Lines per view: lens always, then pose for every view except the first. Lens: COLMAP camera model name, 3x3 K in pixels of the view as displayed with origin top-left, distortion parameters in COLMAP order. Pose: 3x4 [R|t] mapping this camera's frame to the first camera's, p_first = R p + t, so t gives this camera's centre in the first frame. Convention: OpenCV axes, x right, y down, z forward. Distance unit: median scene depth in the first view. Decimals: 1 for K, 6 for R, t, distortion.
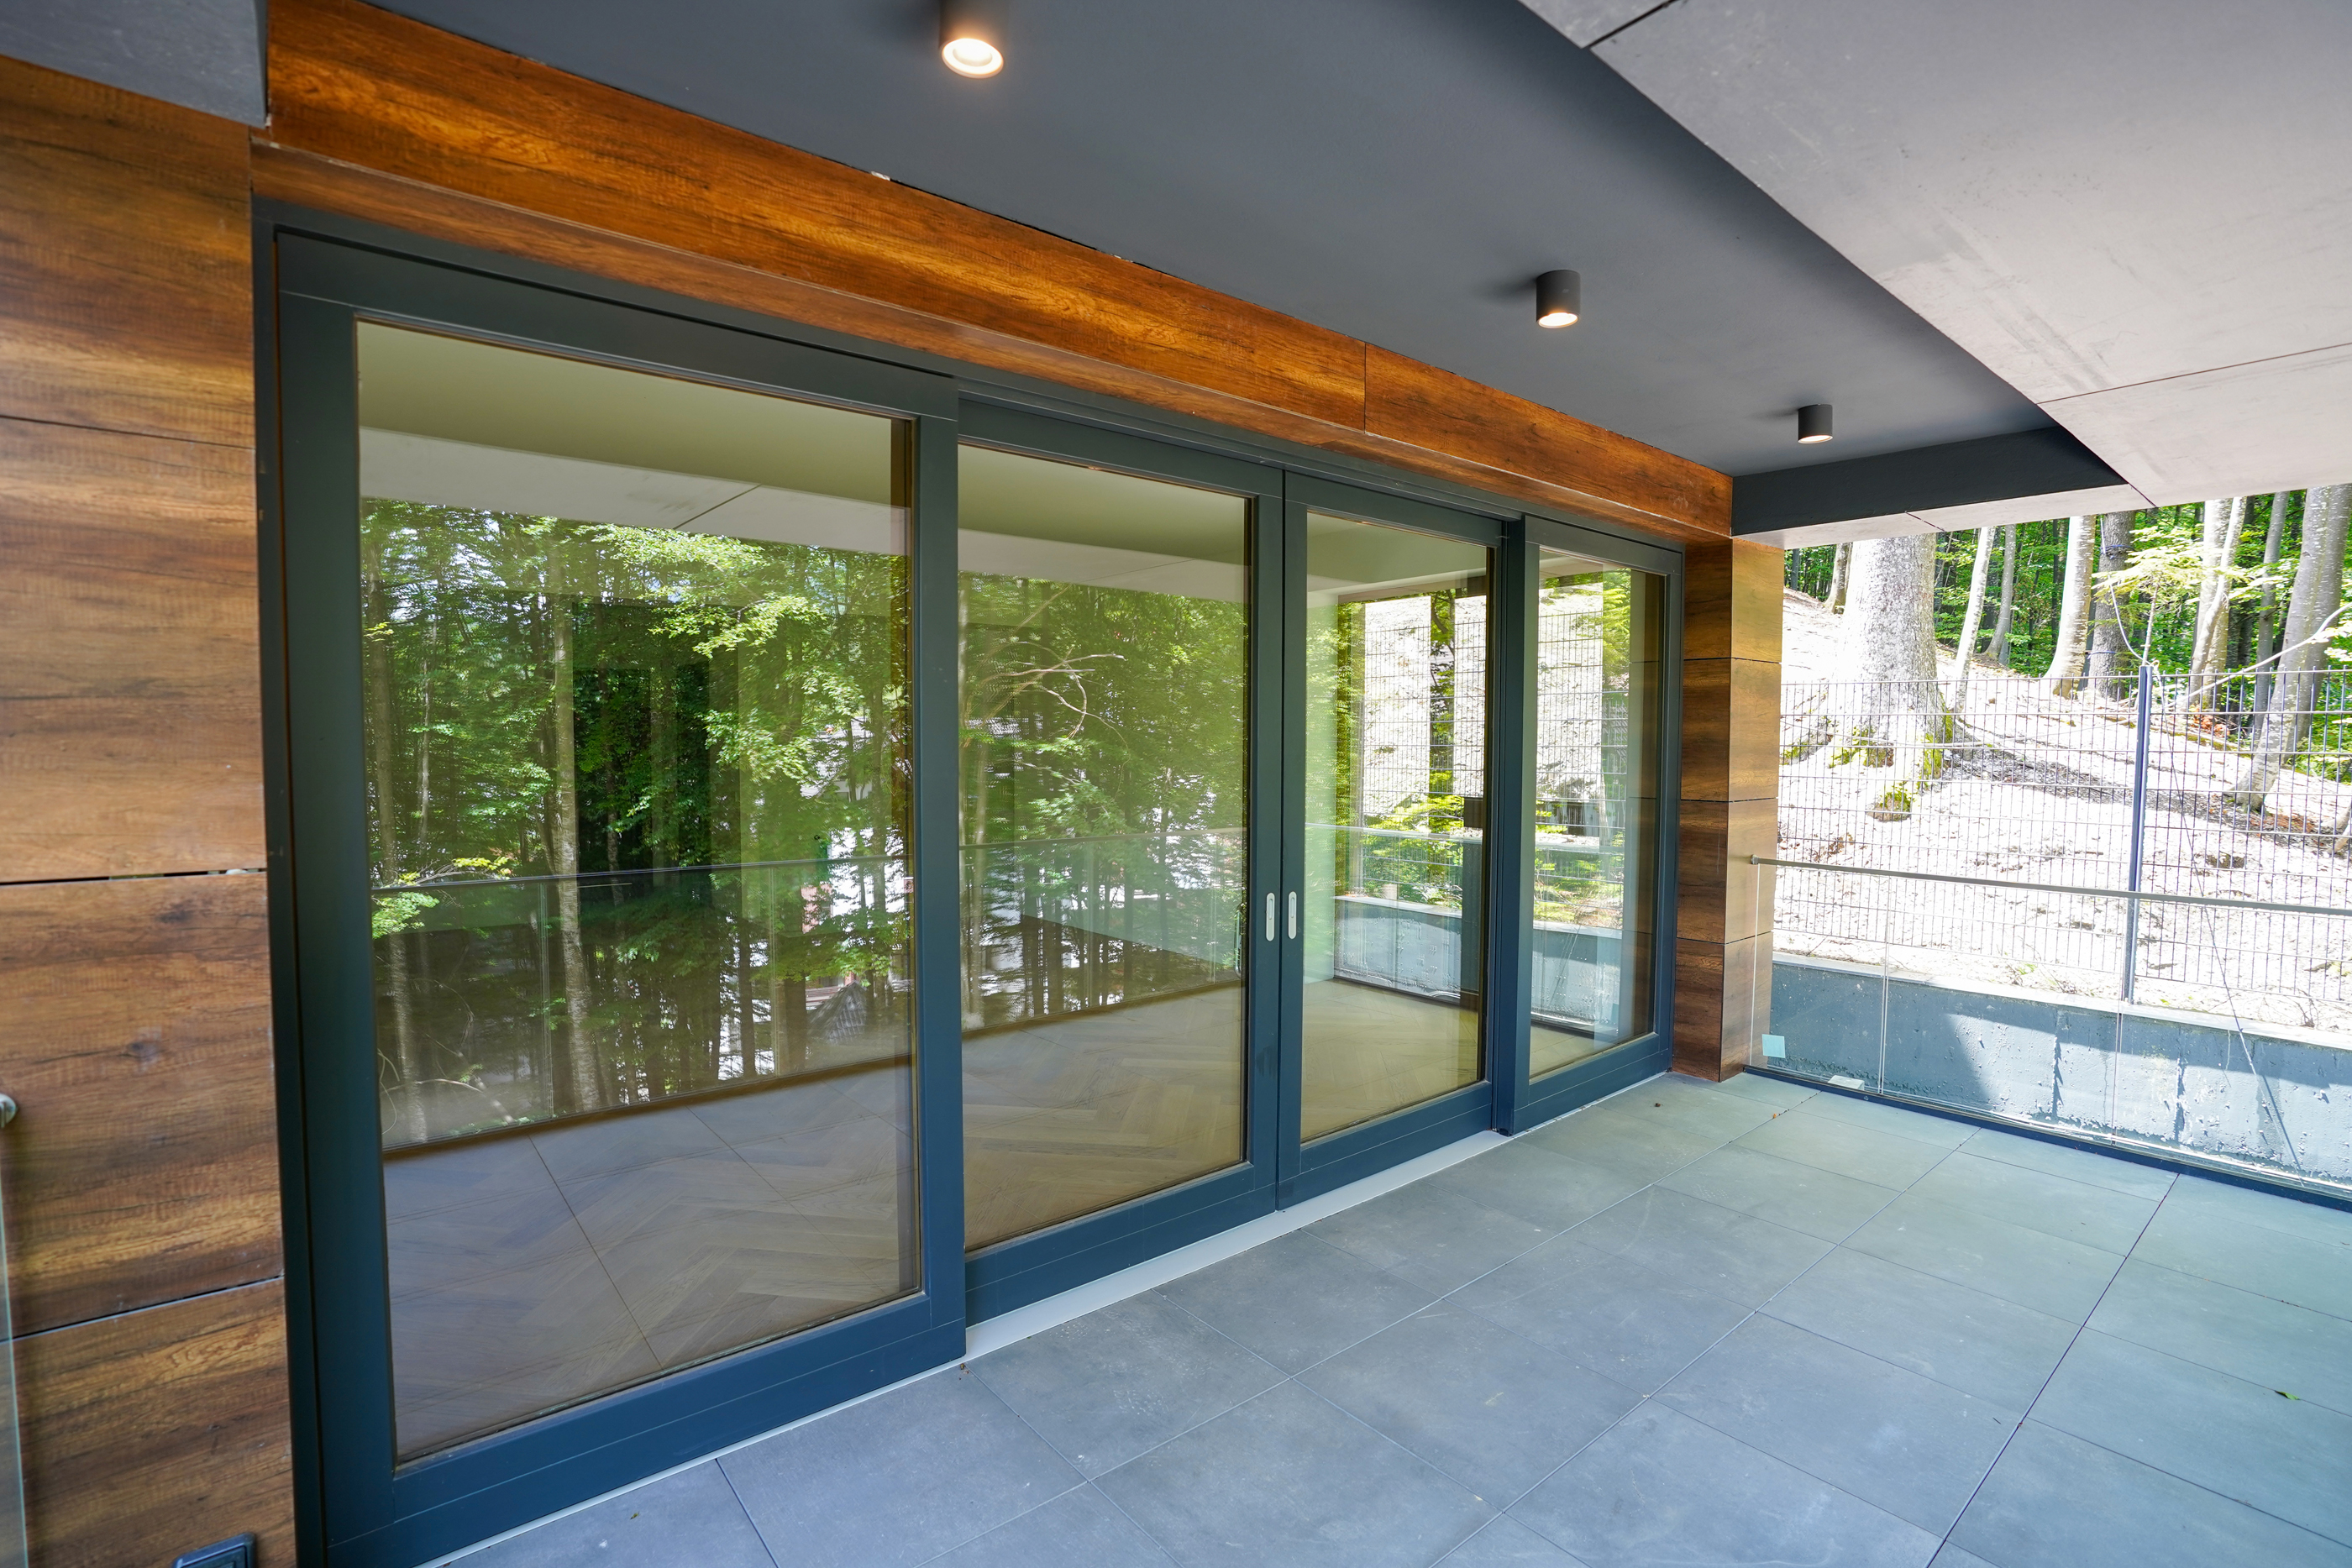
lens RADIAL K [[1084.6, 0, 1165.8], [0, 1084.6, 783.7], [0, 0, 1]] dist [-0.057559, 0.019326]
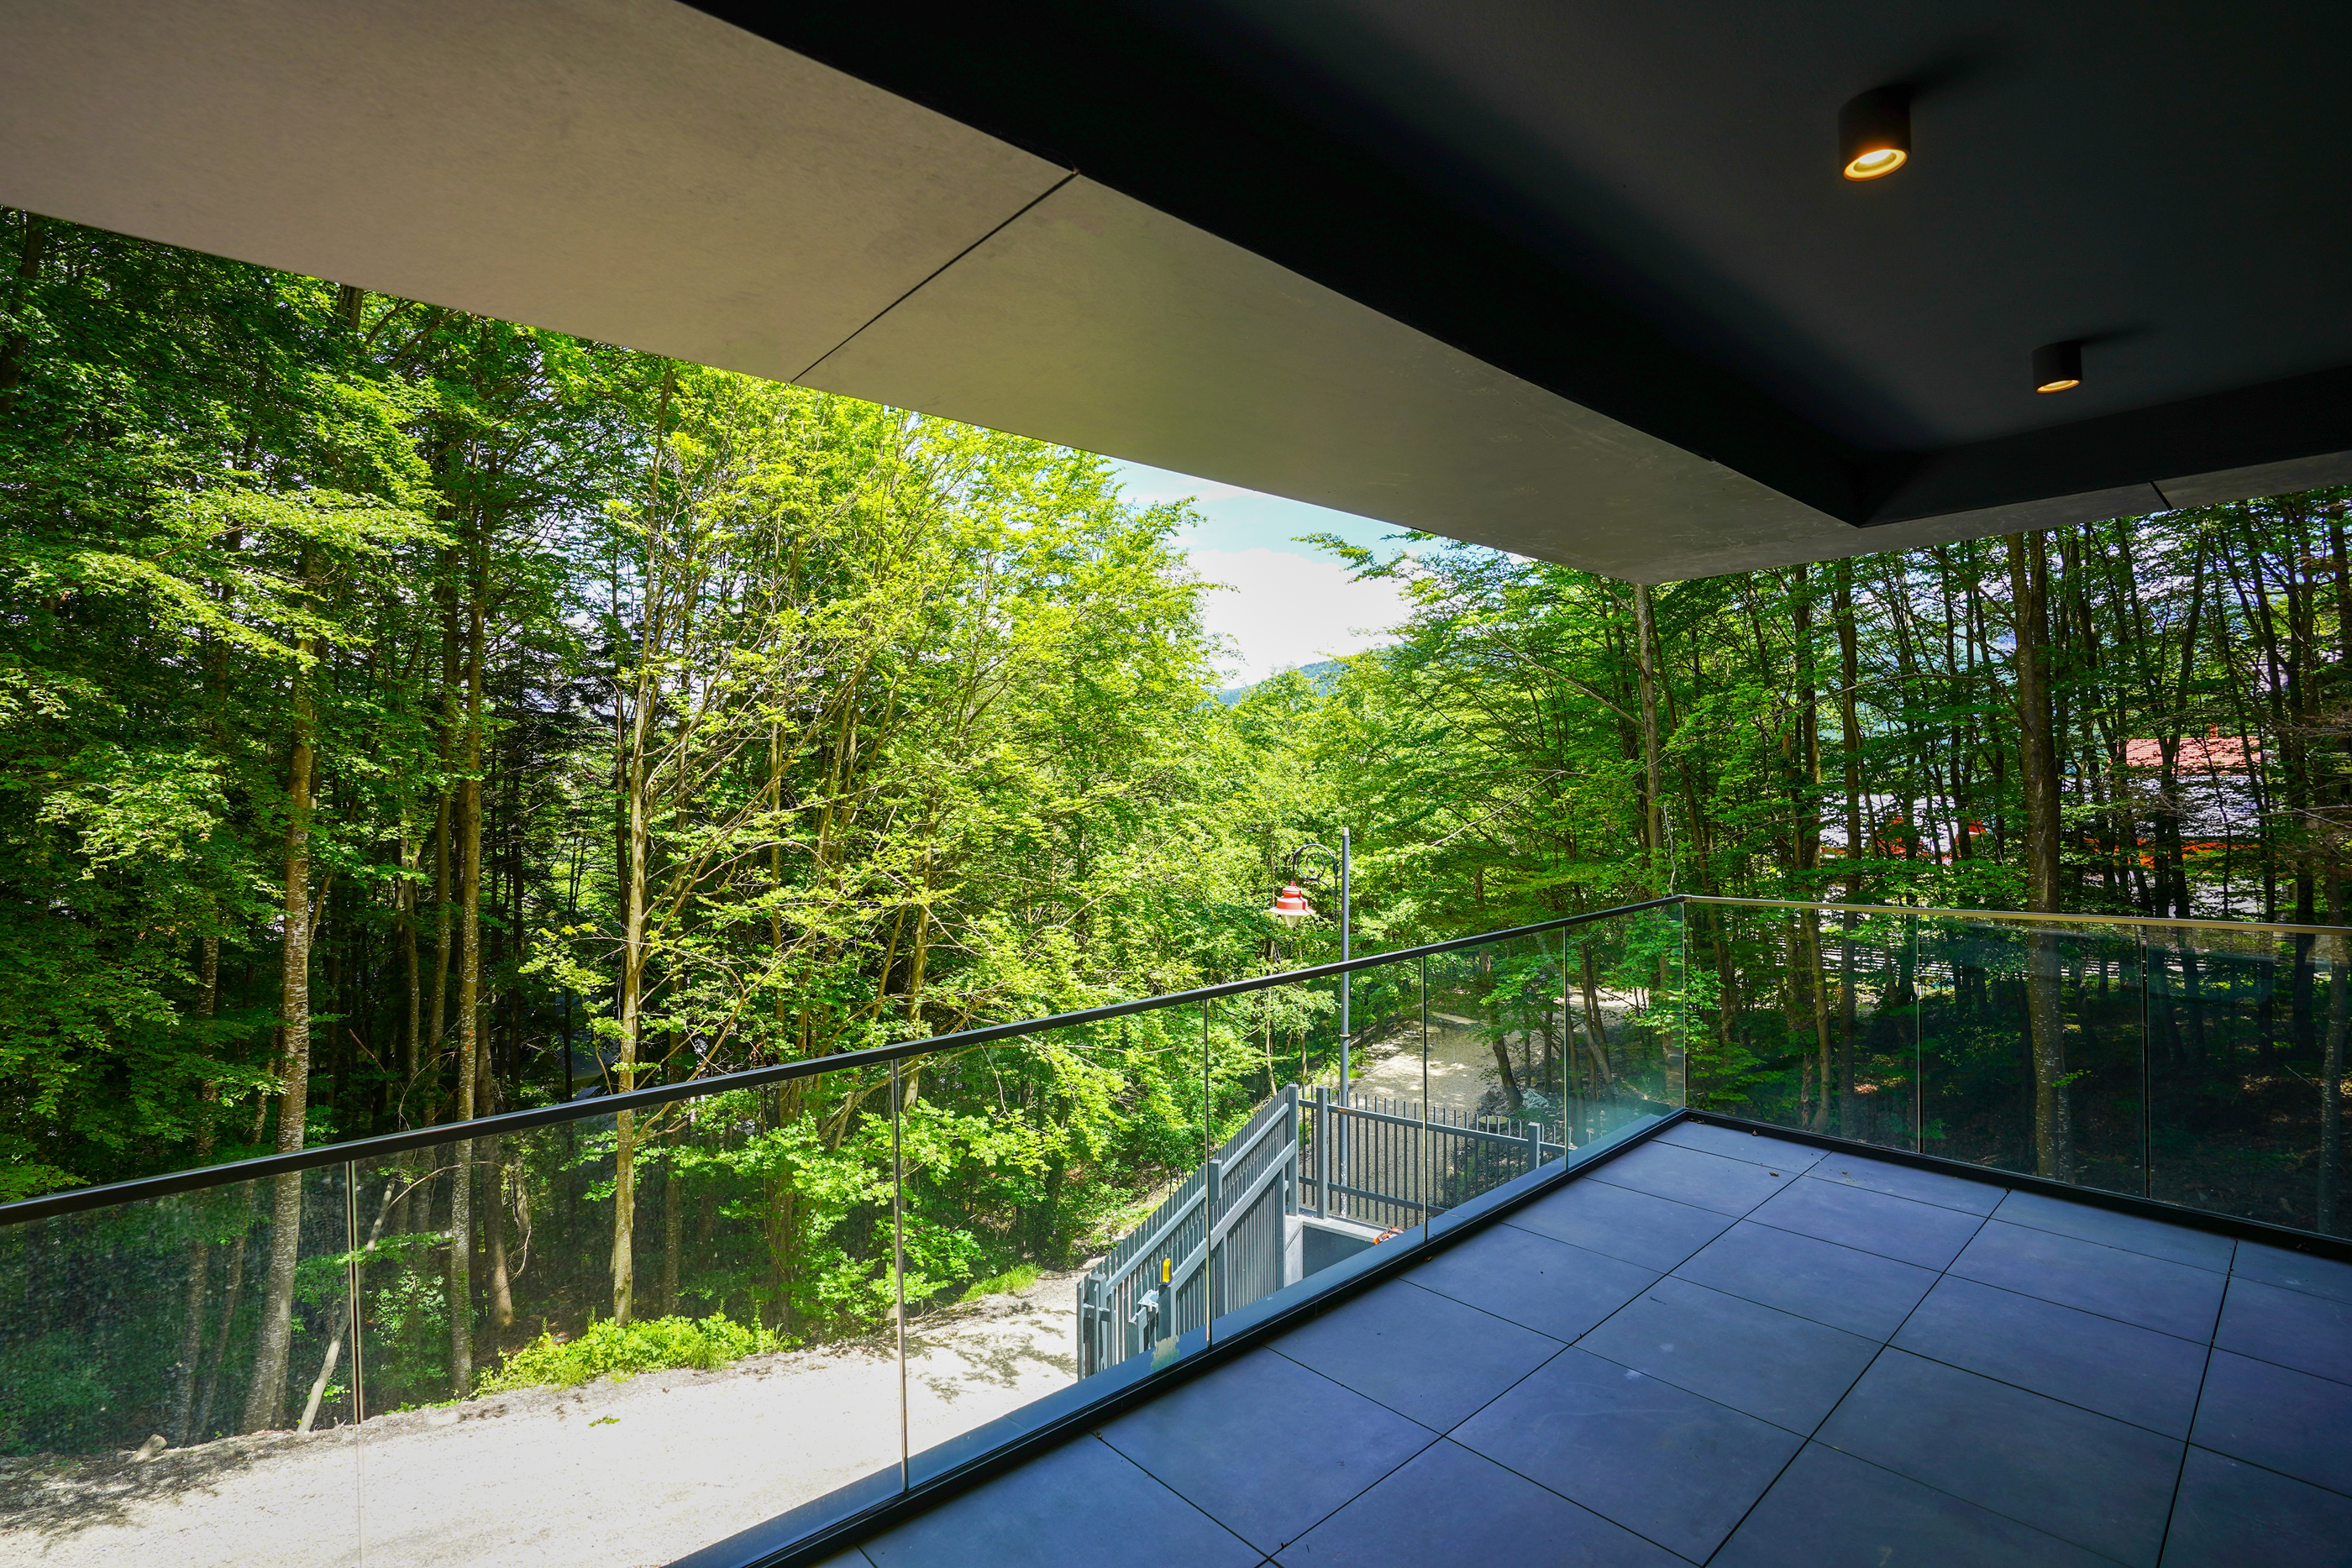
lens RADIAL K [[1084.6, 0, 1167.0], [0, 1084.6, 779.3], [0, 0, 1]] dist [-0.057559, 0.019326]
pose [[-0.999507, 0.006672, -0.030671, 0.507001], [0.005466, 0.999215, 0.039236, -0.036581], [0.030909, 0.039049, -0.998759, 1.009895]]
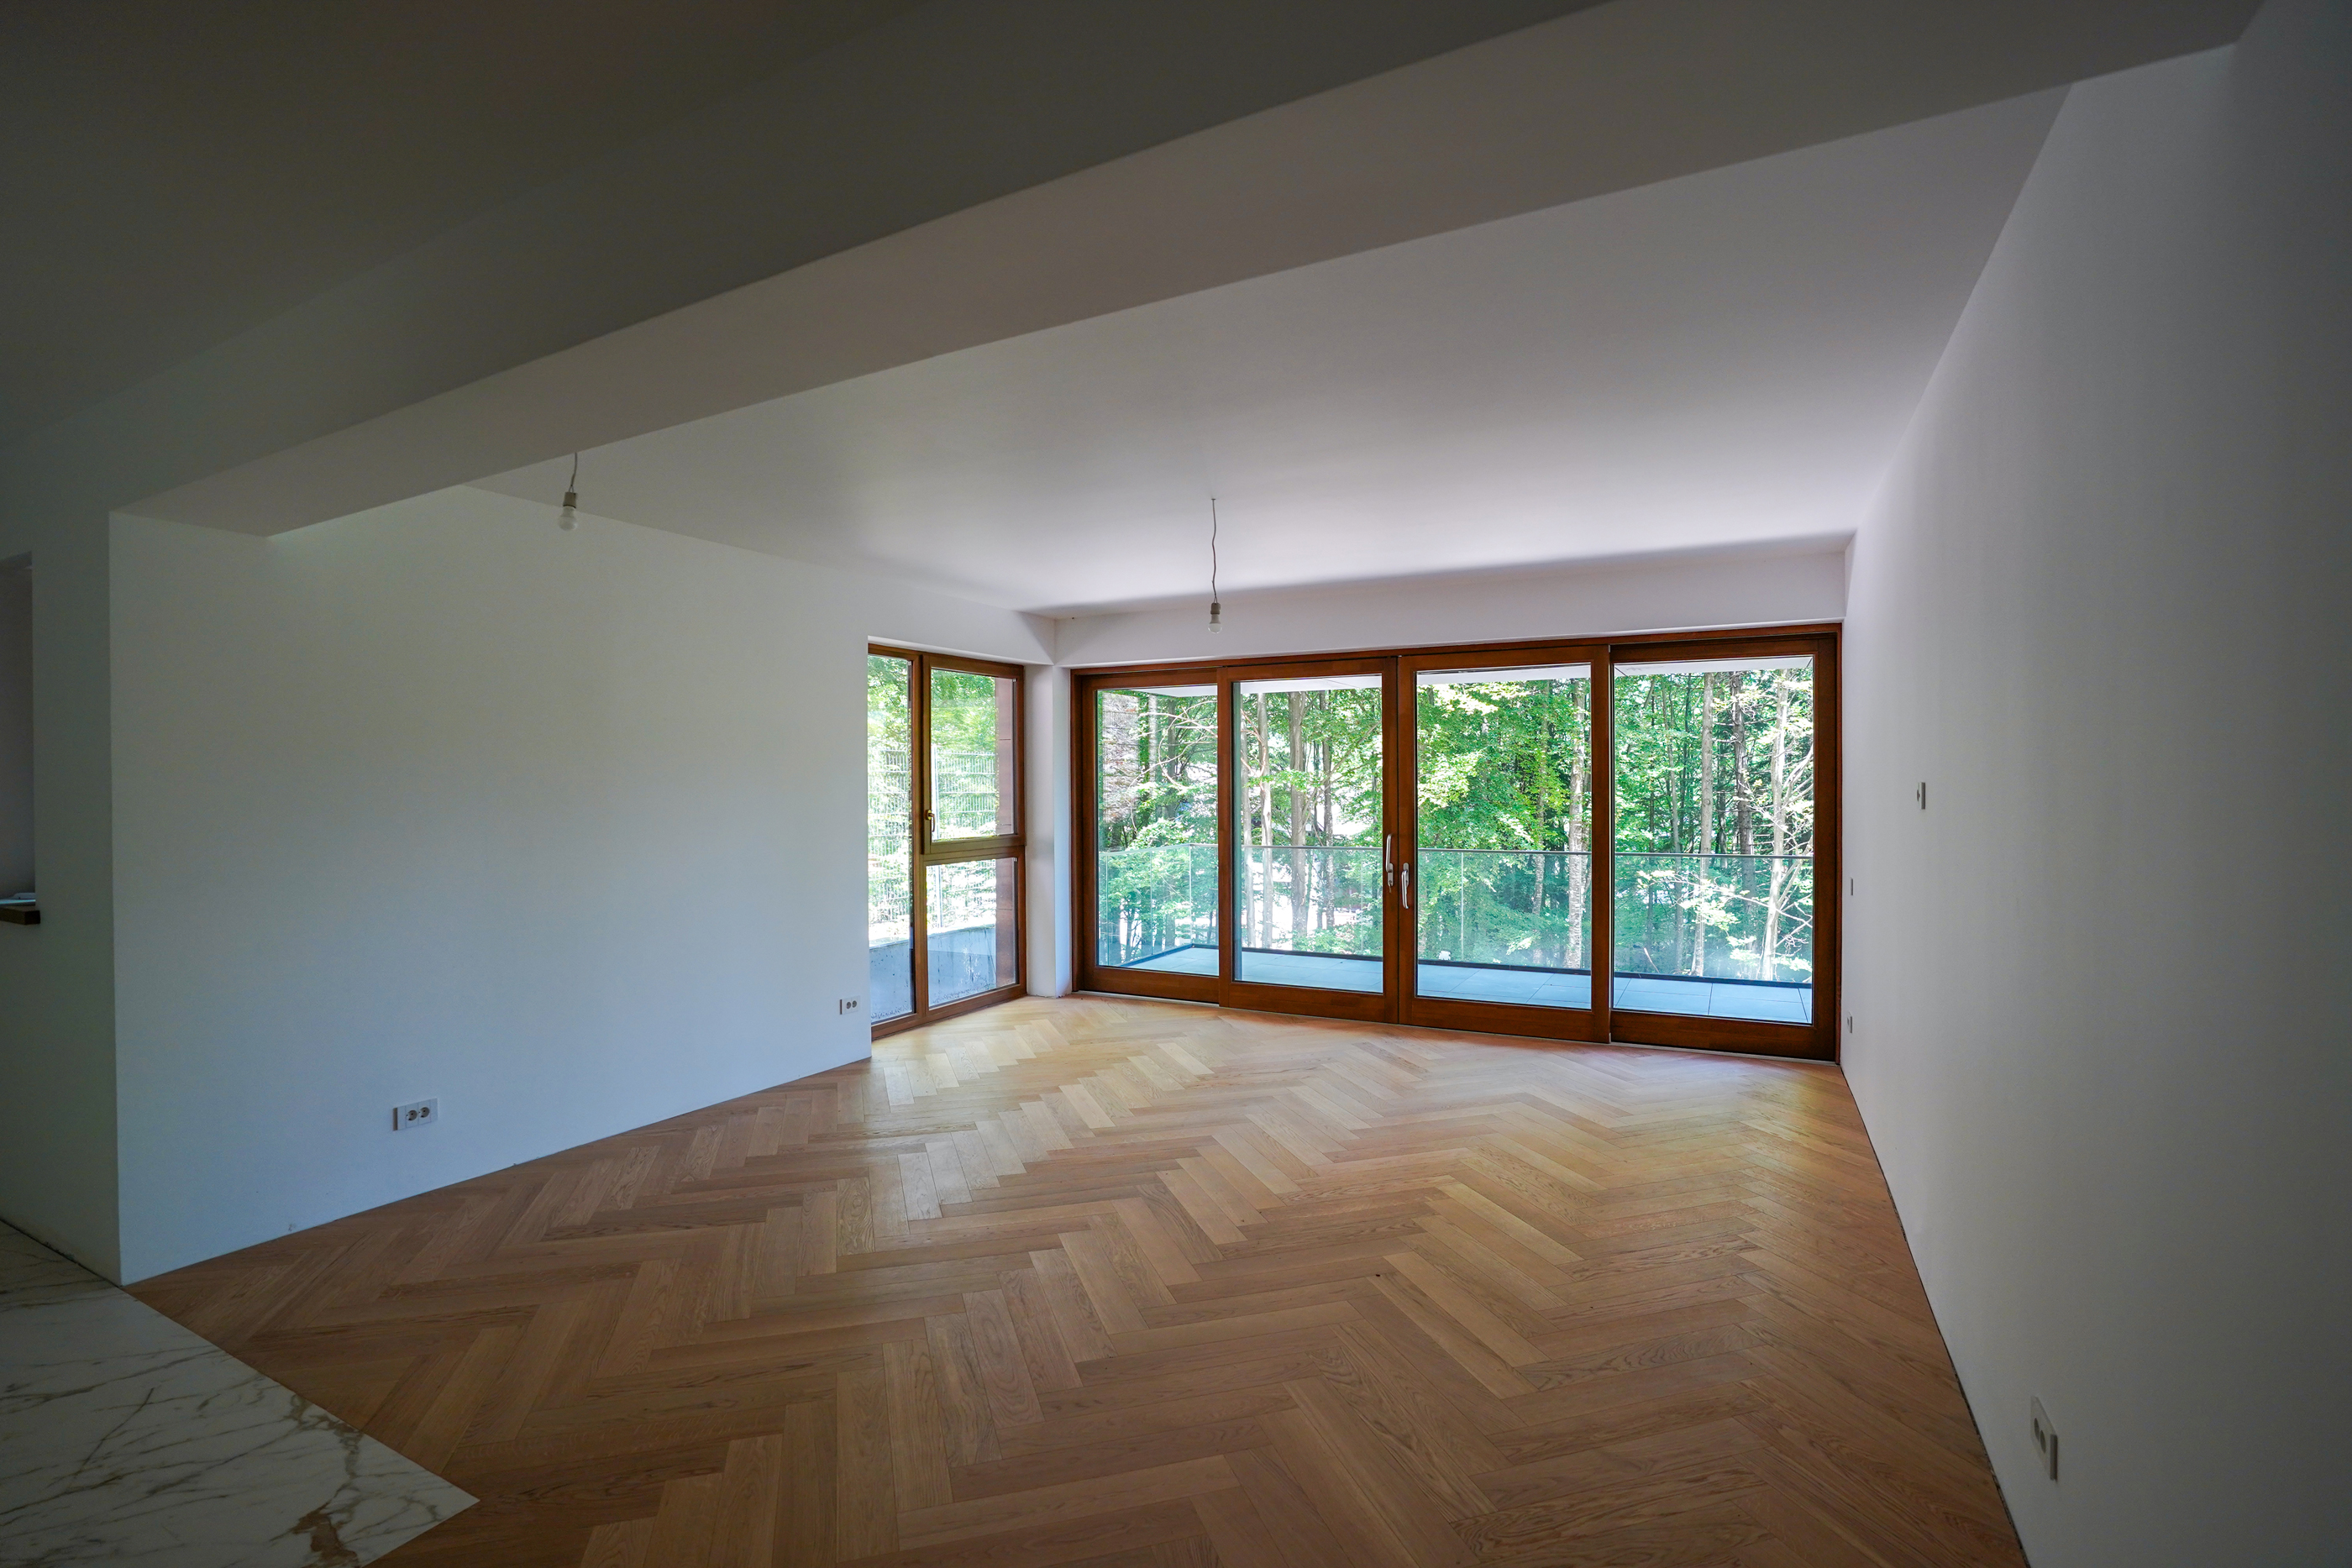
lens RADIAL K [[1084.6, 0, 1170.7], [0, 1084.6, 793.6], [0, 0, 1]] dist [-0.057559, 0.019326]
pose [[-0.382408, -0.010413, 0.923935, -1.306393], [0.044013, 0.998596, 0.029471, -0.079517], [-0.922945, 0.051935, -0.381413, 1.688484]]
